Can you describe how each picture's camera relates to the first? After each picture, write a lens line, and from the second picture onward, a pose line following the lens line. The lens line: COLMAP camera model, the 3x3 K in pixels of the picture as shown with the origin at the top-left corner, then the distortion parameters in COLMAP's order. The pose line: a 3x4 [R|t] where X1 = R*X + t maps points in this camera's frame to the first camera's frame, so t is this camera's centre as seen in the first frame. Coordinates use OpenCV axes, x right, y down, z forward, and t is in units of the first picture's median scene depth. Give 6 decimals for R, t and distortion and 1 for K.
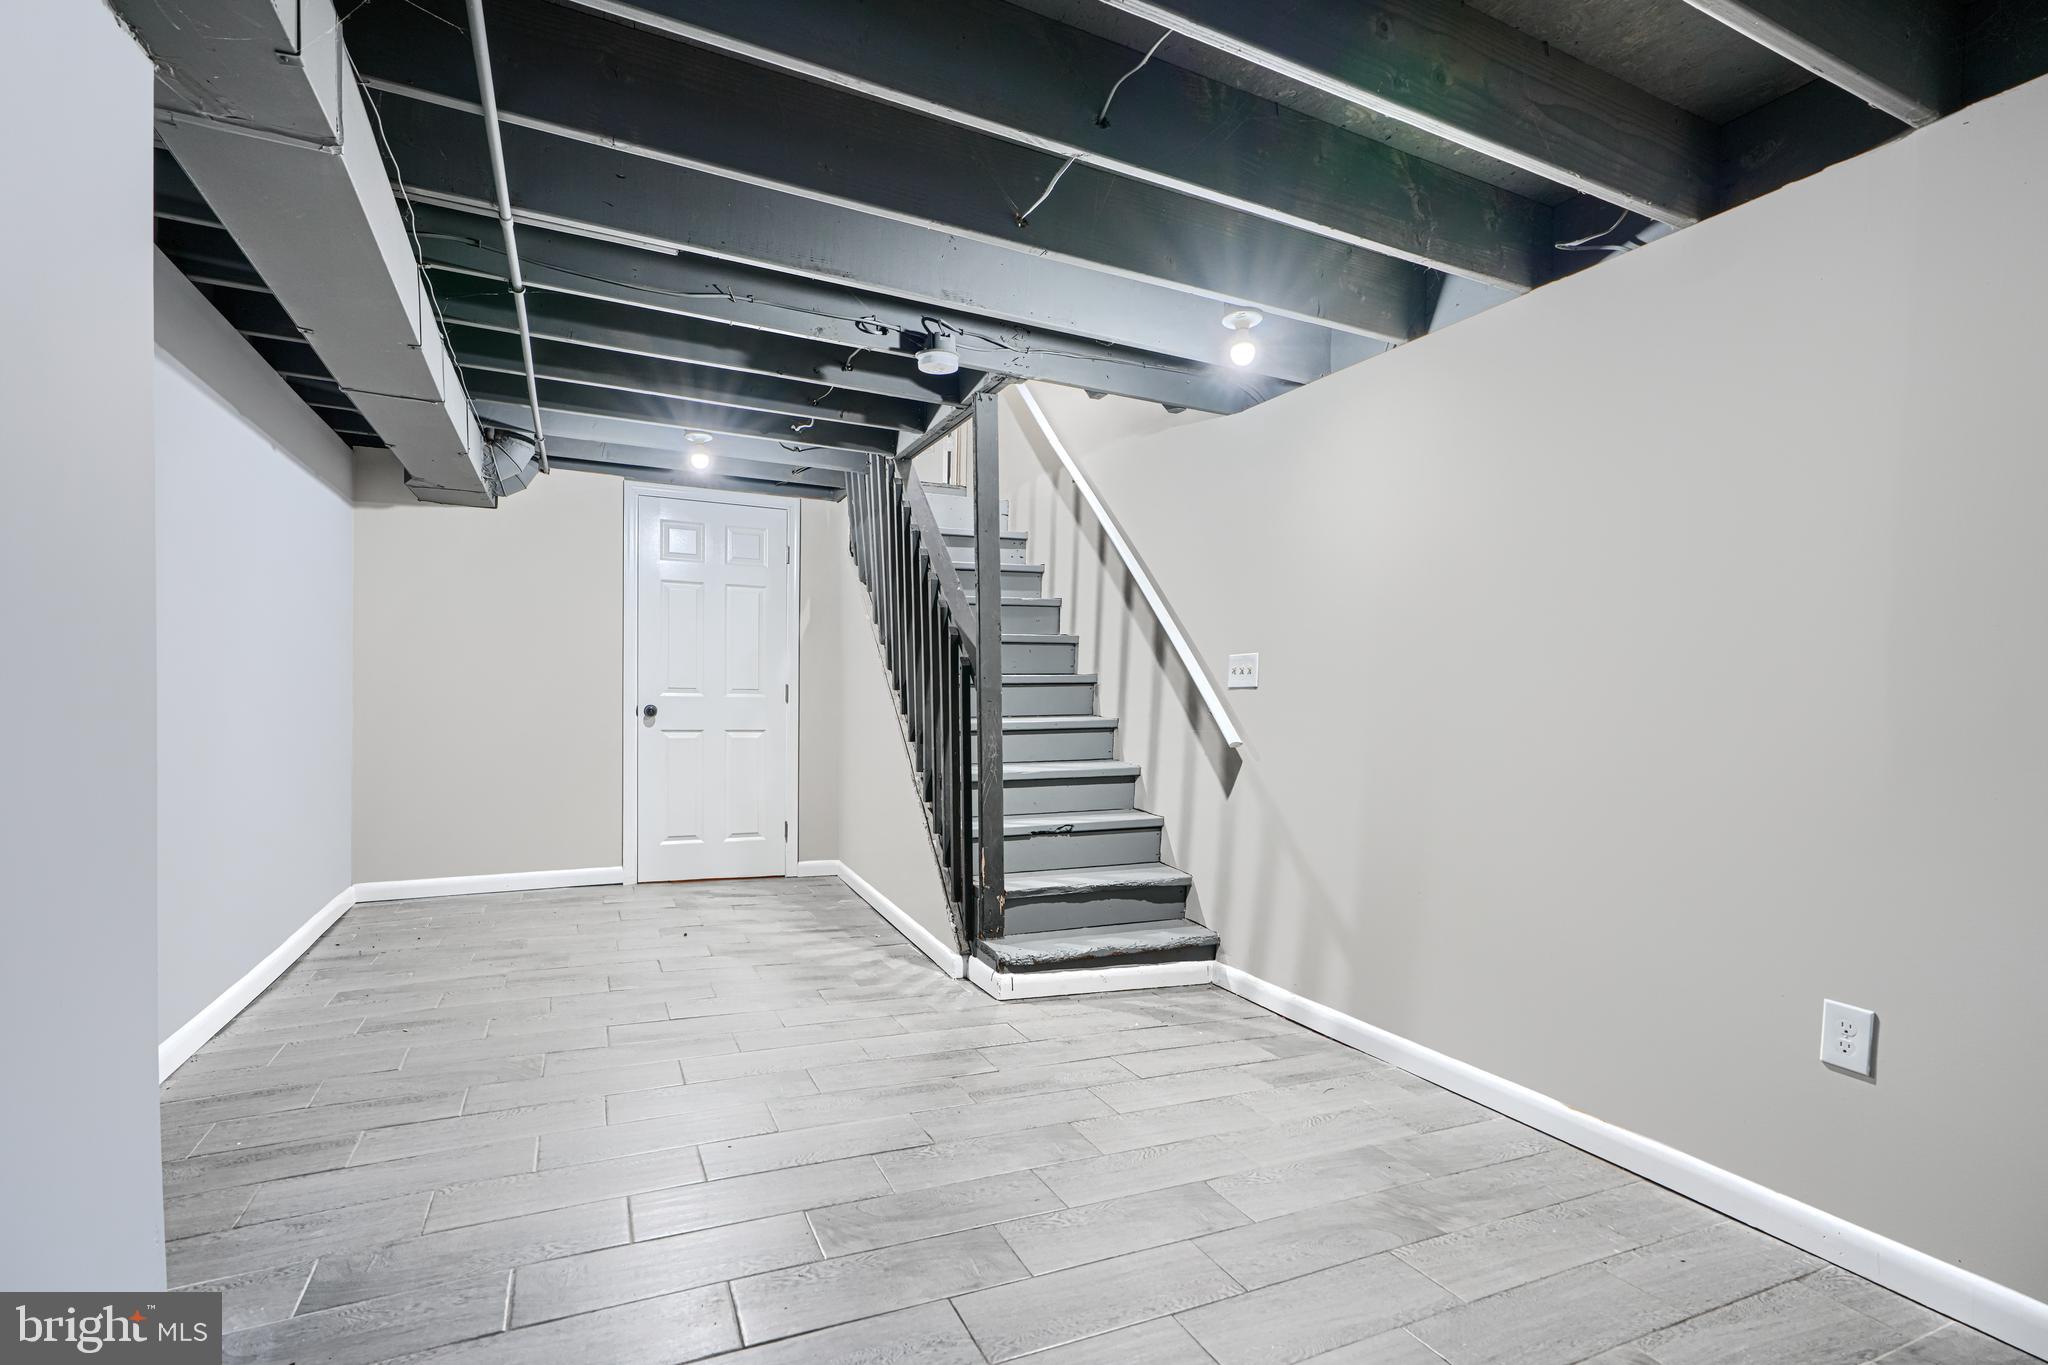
lens RADIAL K [[938.3, 0, 1026.4], [0, 938.3, 718.6], [0, 0, 1]] dist [-0.000100, -0.000152]
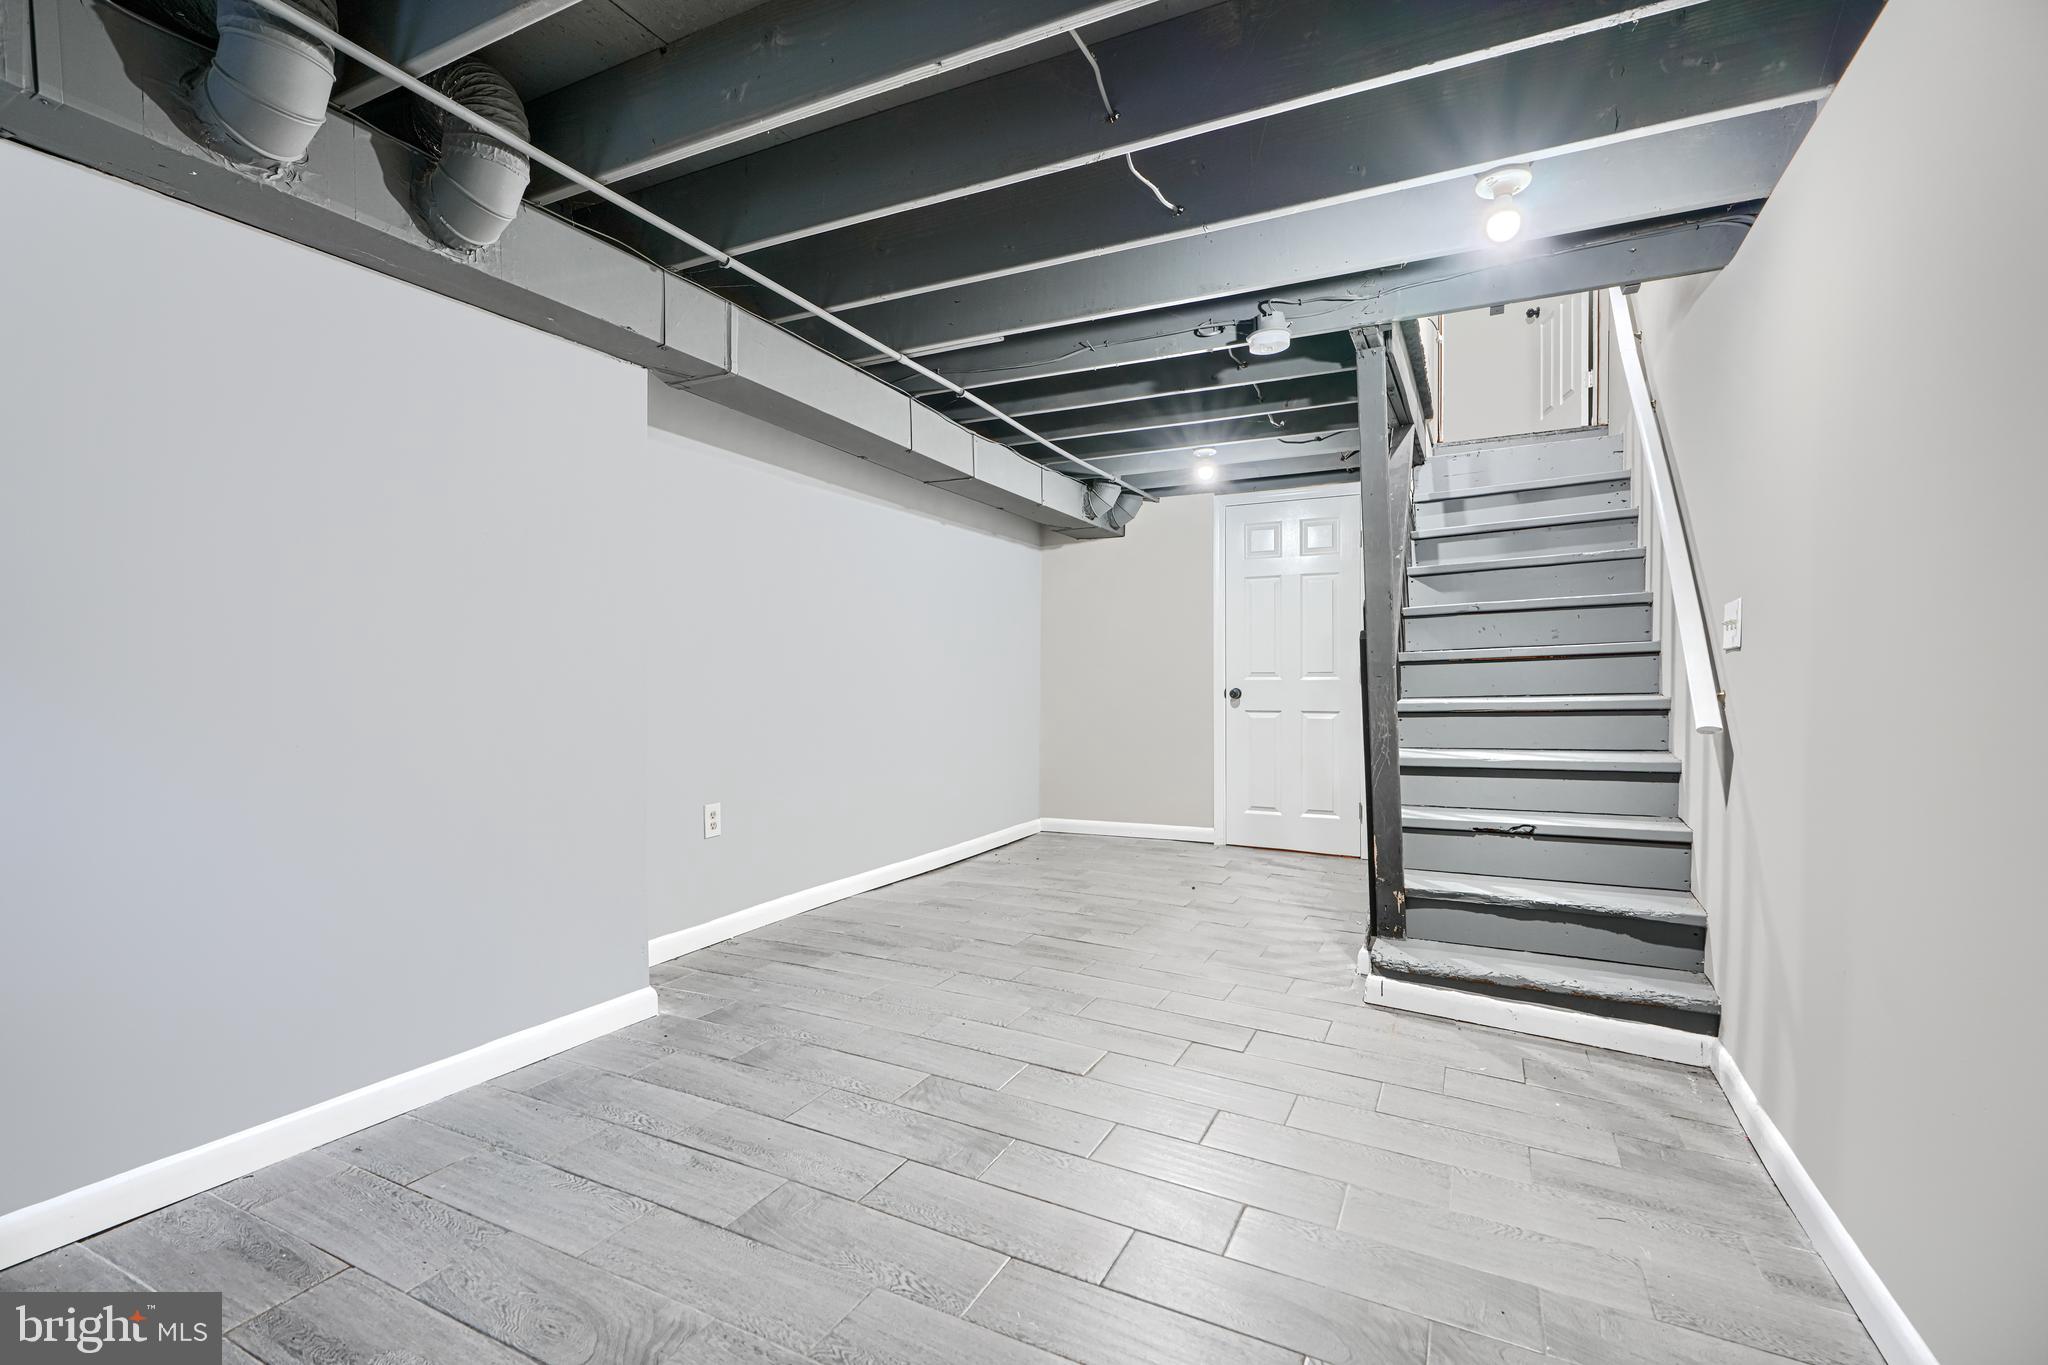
lens RADIAL K [[909.8, 0, 1024.0], [0, 909.8, 682.5], [0, 0, 1]] dist [-0.001339, -0.000023]
pose [[0.620658, -0.016854, -0.783900, 0.438694], [-0.004842, 0.999668, -0.025326, 0.010883], [0.784066, 0.019515, 0.620370, 0.169214]]
